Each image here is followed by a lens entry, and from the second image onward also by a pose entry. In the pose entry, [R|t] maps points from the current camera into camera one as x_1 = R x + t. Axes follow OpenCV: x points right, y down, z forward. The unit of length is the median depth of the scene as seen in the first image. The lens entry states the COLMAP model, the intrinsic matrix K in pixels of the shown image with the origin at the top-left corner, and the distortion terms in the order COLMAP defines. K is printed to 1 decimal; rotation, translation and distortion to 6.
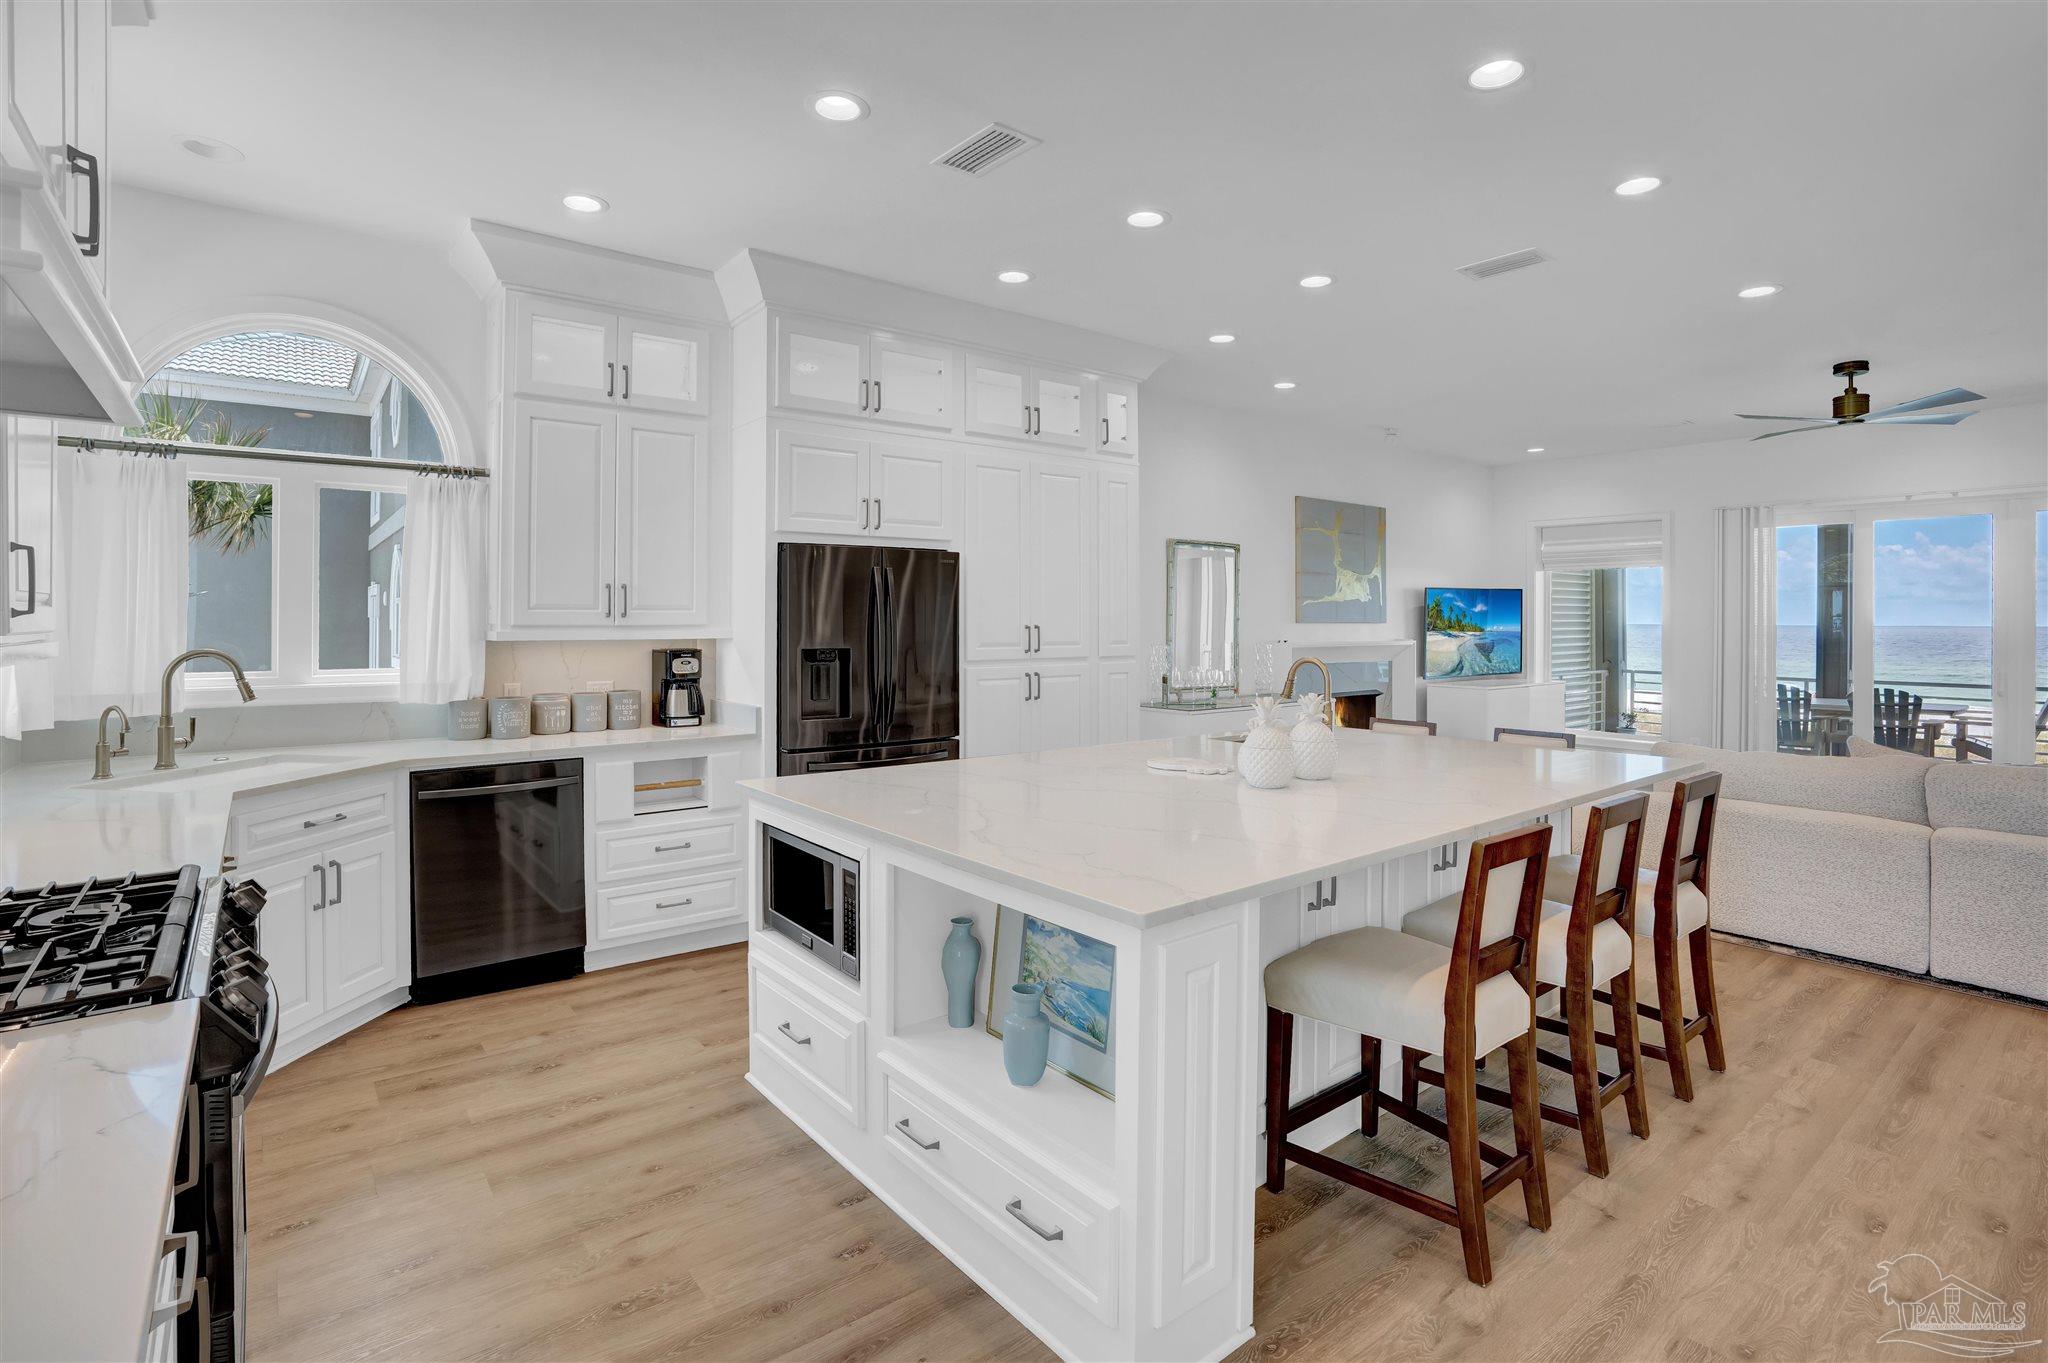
lens RADIAL K [[960.2, 0, 985.9], [0, 960.2, 621.5], [0, 0, 1]] dist [-0.053892, 0.000212]
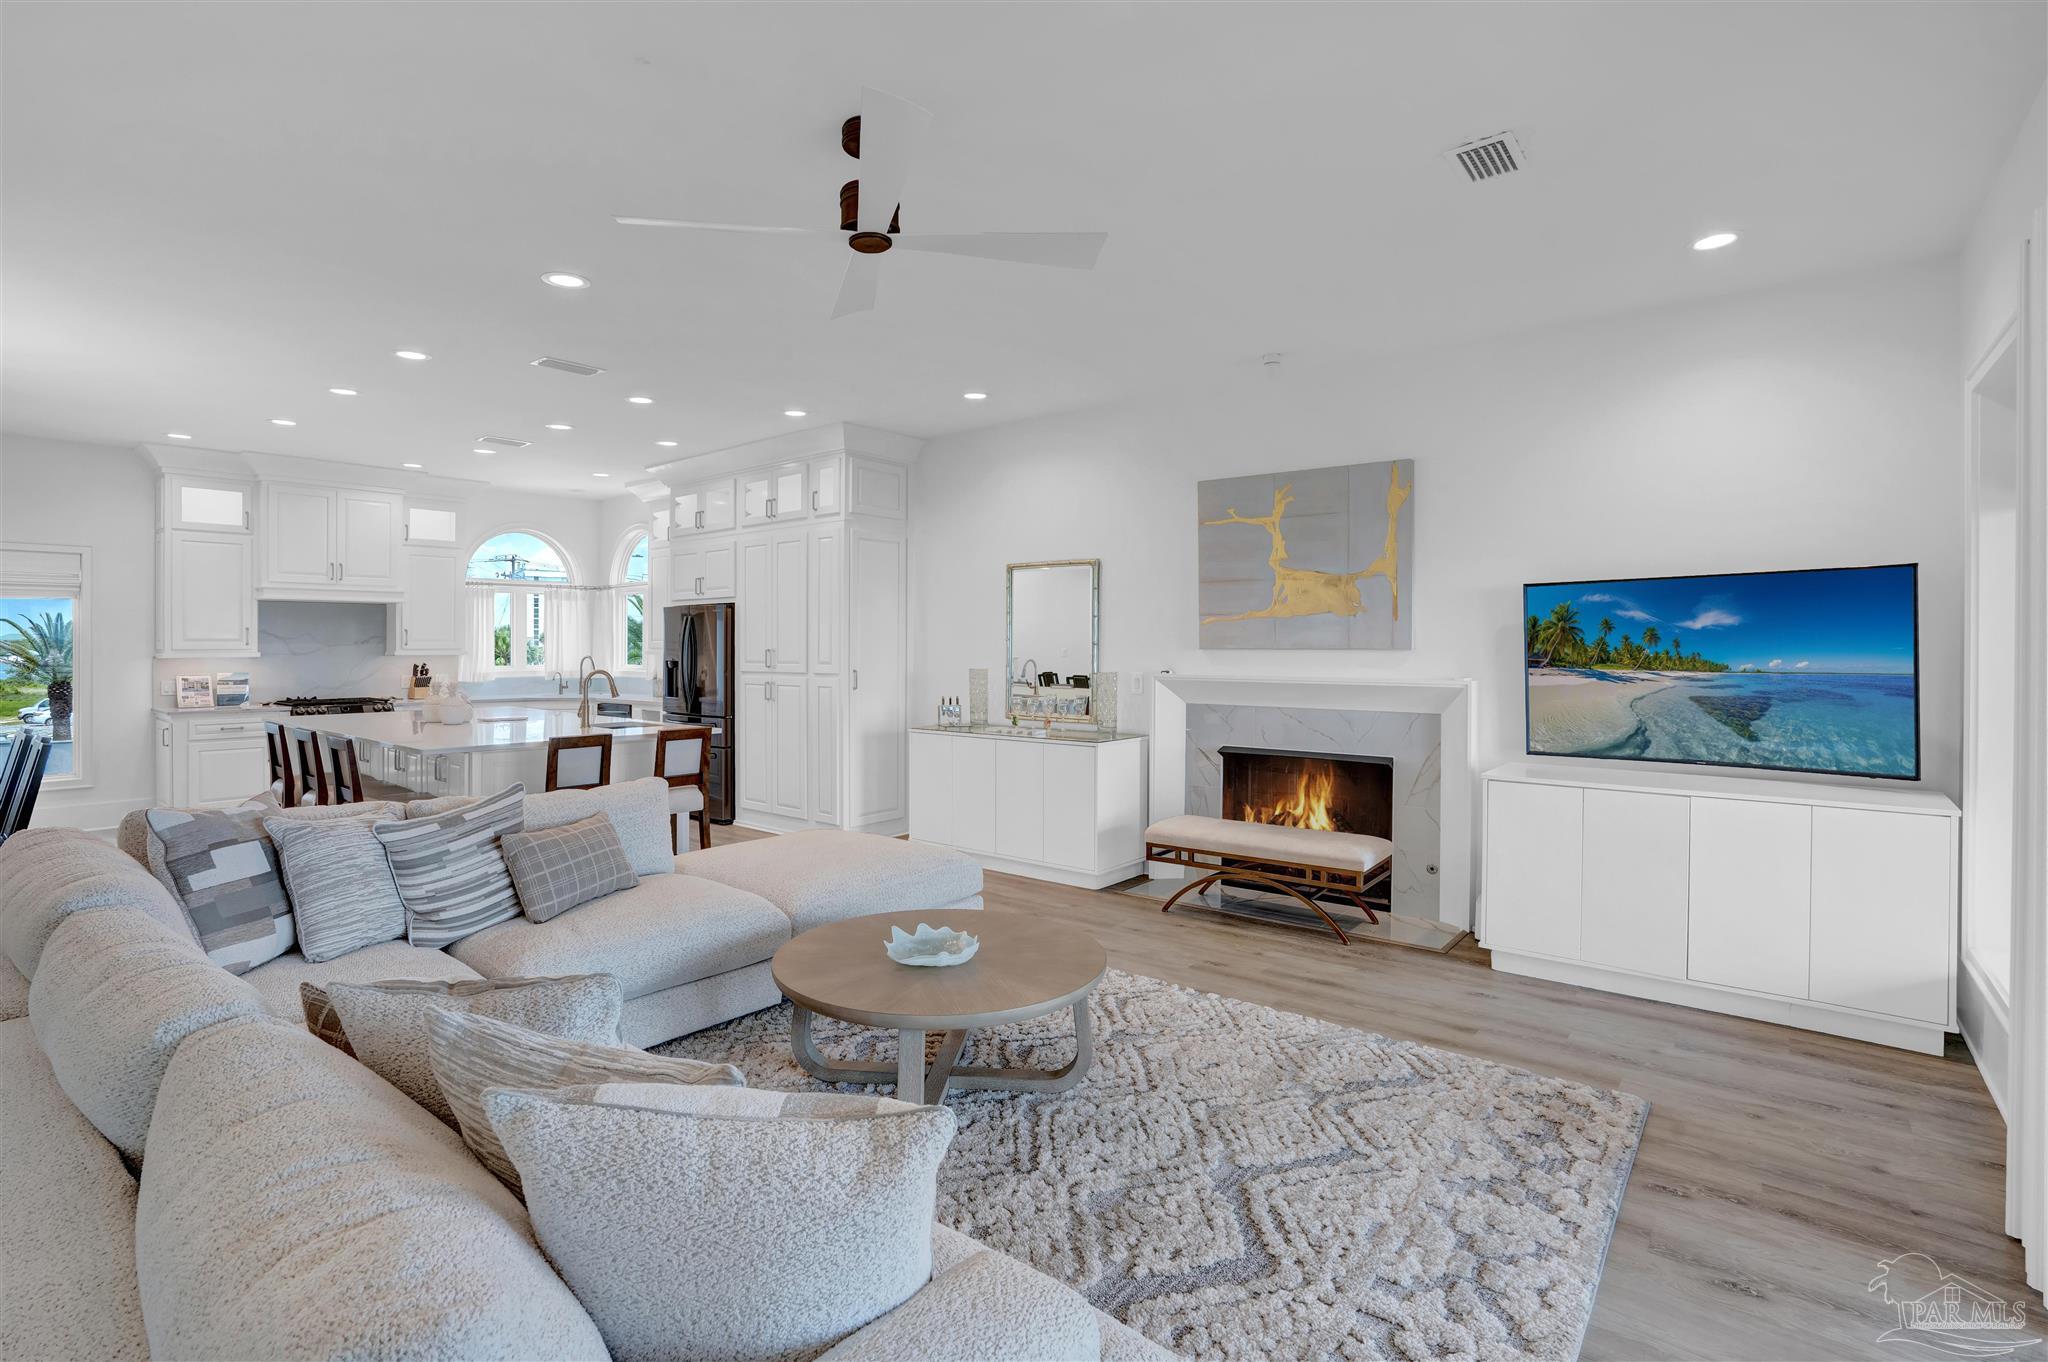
lens RADIAL K [[960.0, 0, 1017.0], [0, 960.0, 662.3], [0, 0, 1]] dist [-0.079856, 0.034055]
pose [[0.252478, 0.015828, -0.967473, 1.529025], [-0.003656, 0.999875, 0.015404, 0.000823], [0.967596, -0.000352, 0.252504, 0.989247]]
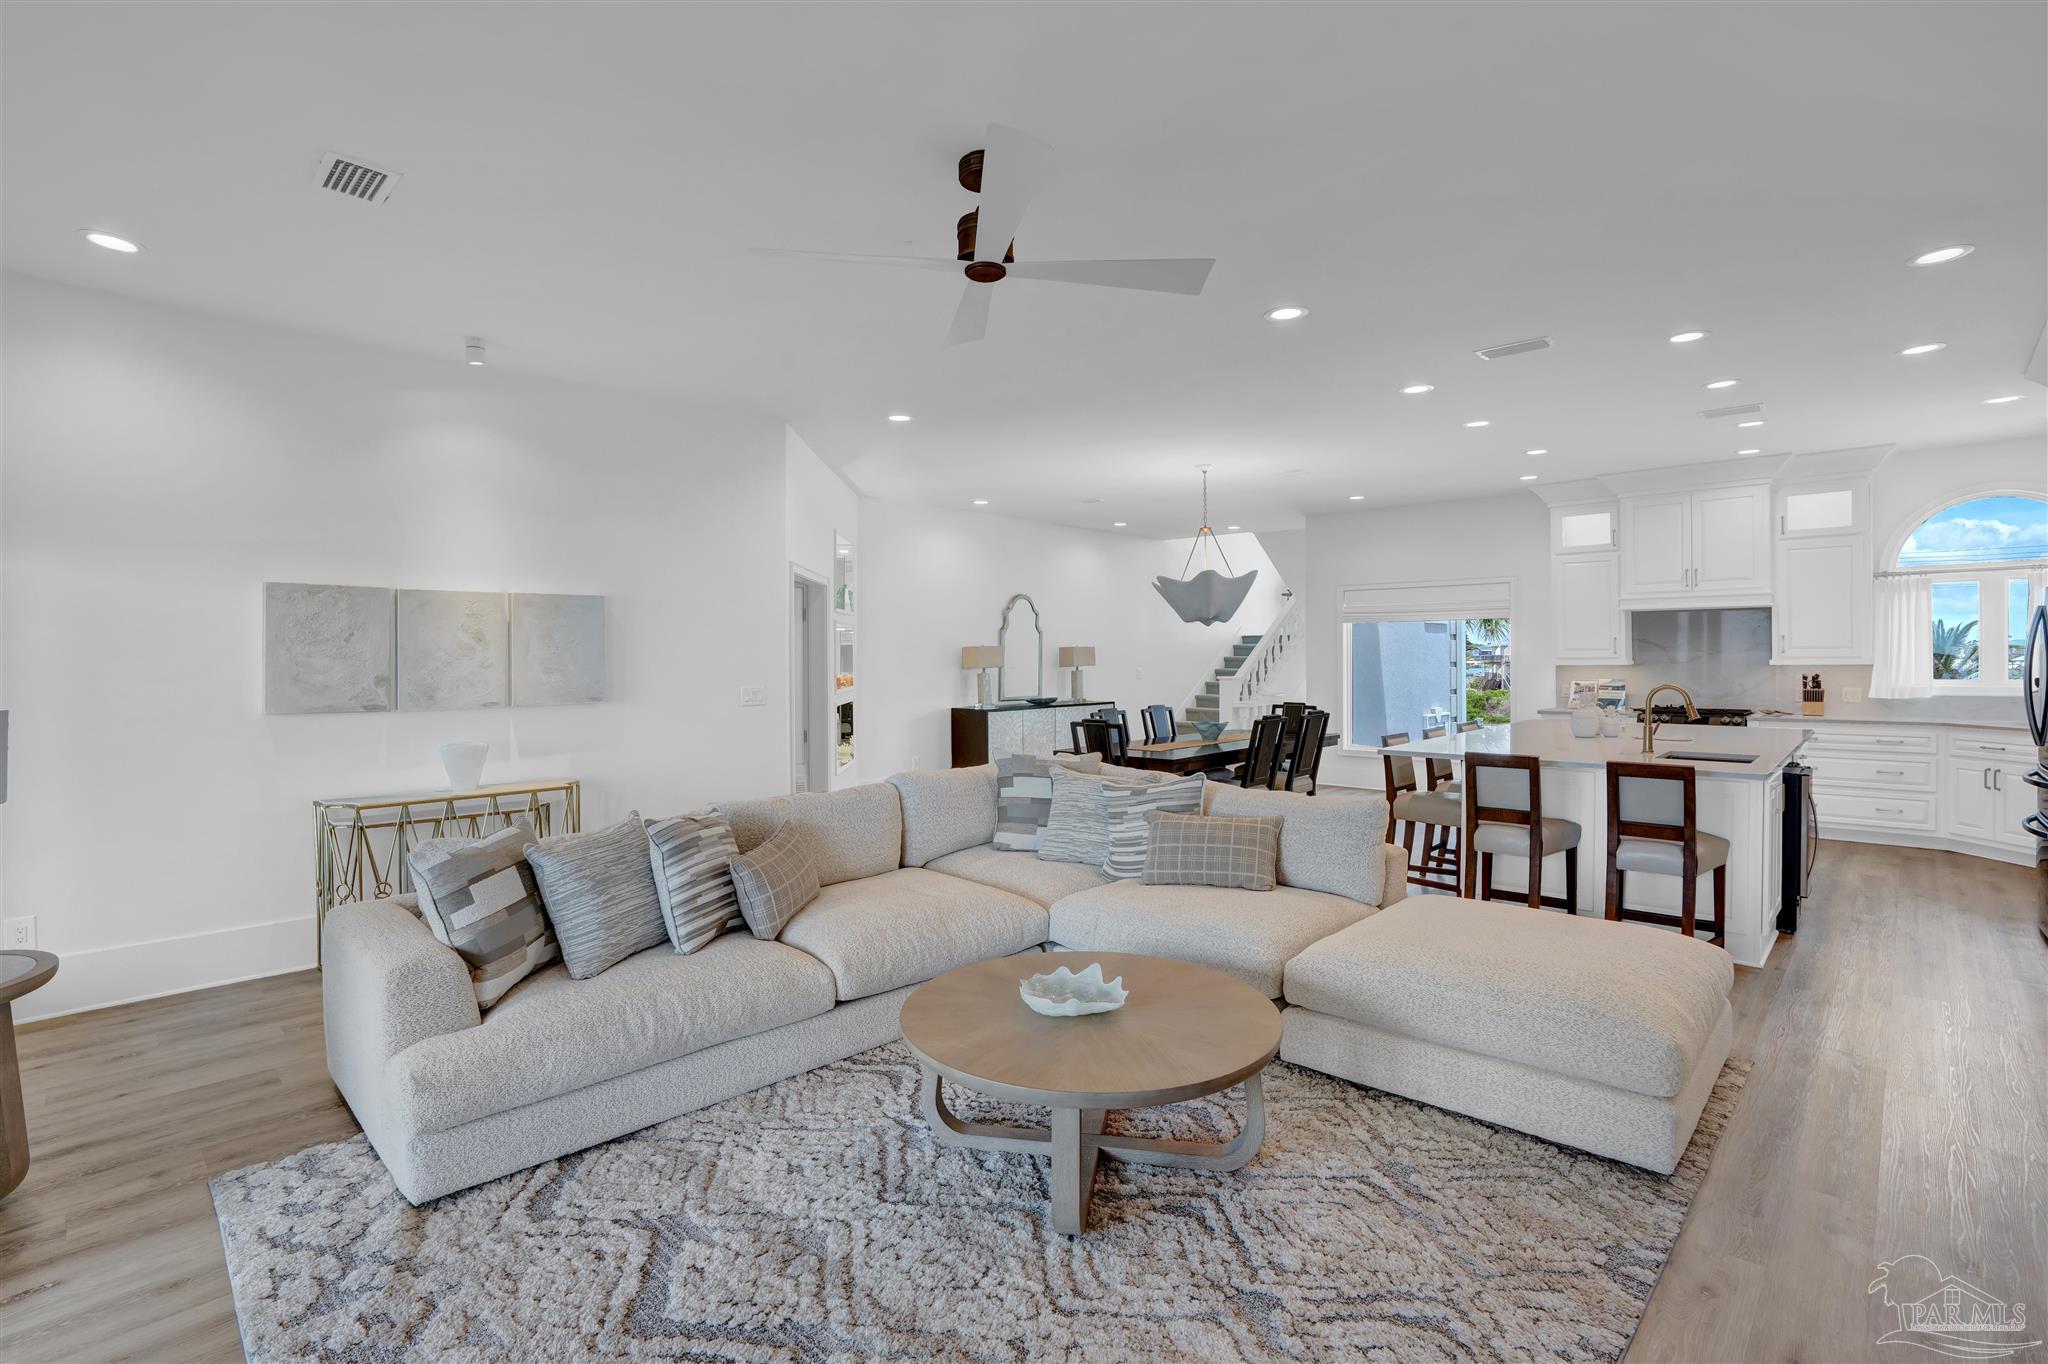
lens RADIAL K [[960.0, 0, 1017.0], [0, 960.0, 663.3], [0, 0, 1]] dist [-0.079856, 0.034055]
pose [[-0.984074, 0.005363, -0.177676, 1.087983], [0.003326, 0.999925, 0.011760, -0.005337], [0.177726, 0.010982, -0.984019, 1.583736]]
